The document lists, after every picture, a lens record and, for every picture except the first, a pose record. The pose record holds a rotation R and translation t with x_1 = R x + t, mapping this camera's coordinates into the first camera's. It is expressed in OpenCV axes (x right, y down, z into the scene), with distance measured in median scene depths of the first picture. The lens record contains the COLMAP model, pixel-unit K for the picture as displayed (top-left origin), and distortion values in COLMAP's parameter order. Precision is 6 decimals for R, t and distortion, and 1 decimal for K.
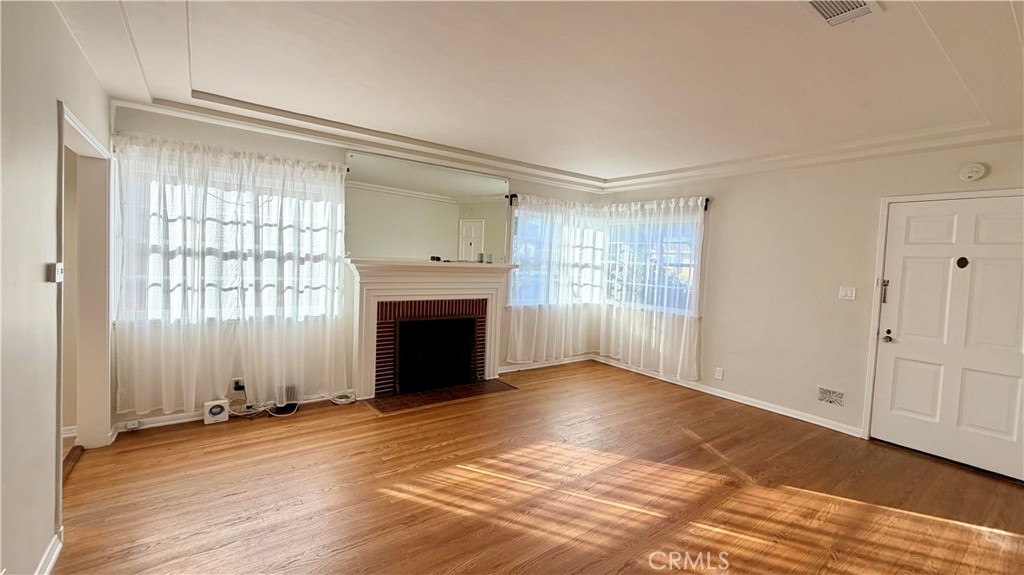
lens RADIAL K [[422.8, 0, 512.0], [0, 422.8, 287.5], [0, 0, 1]] dist [0.016557, 0.000179]
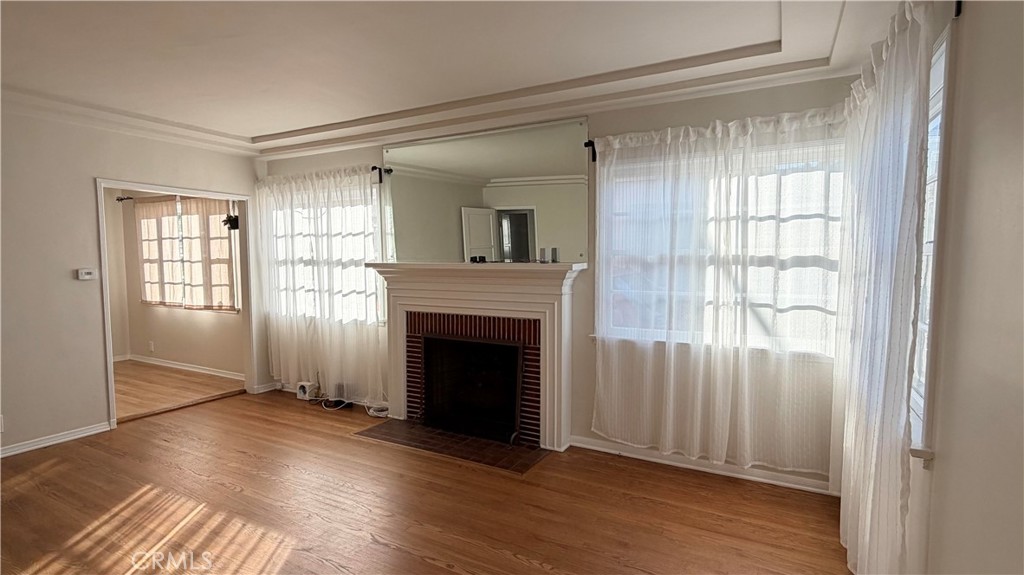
lens RADIAL K [[498.9, 0, 512.0], [0, 498.9, 287.5], [0, 0, 1]] dist [0.000120, 0.000641]
pose [[0.424482, 0.004192, -0.905427, 0.759368], [-0.045245, 0.998838, -0.016587, -0.008227], [0.904305, 0.048006, 0.424178, 0.811351]]
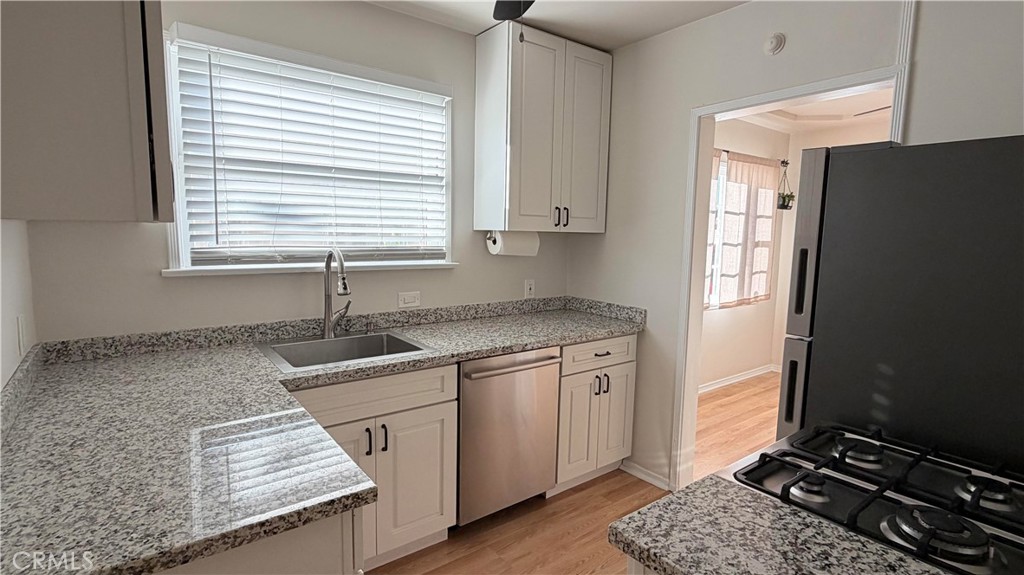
lens RADIAL K [[498.9, 0, 512.0], [0, 498.9, 287.5], [0, 0, 1]] dist [0.000120, 0.000641]
pose [[0.999445, -0.027581, 0.018658, -1.521776], [0.026552, 0.998224, 0.053328, -0.044536], [-0.020096, -0.052803, 0.998403, -0.549235]]
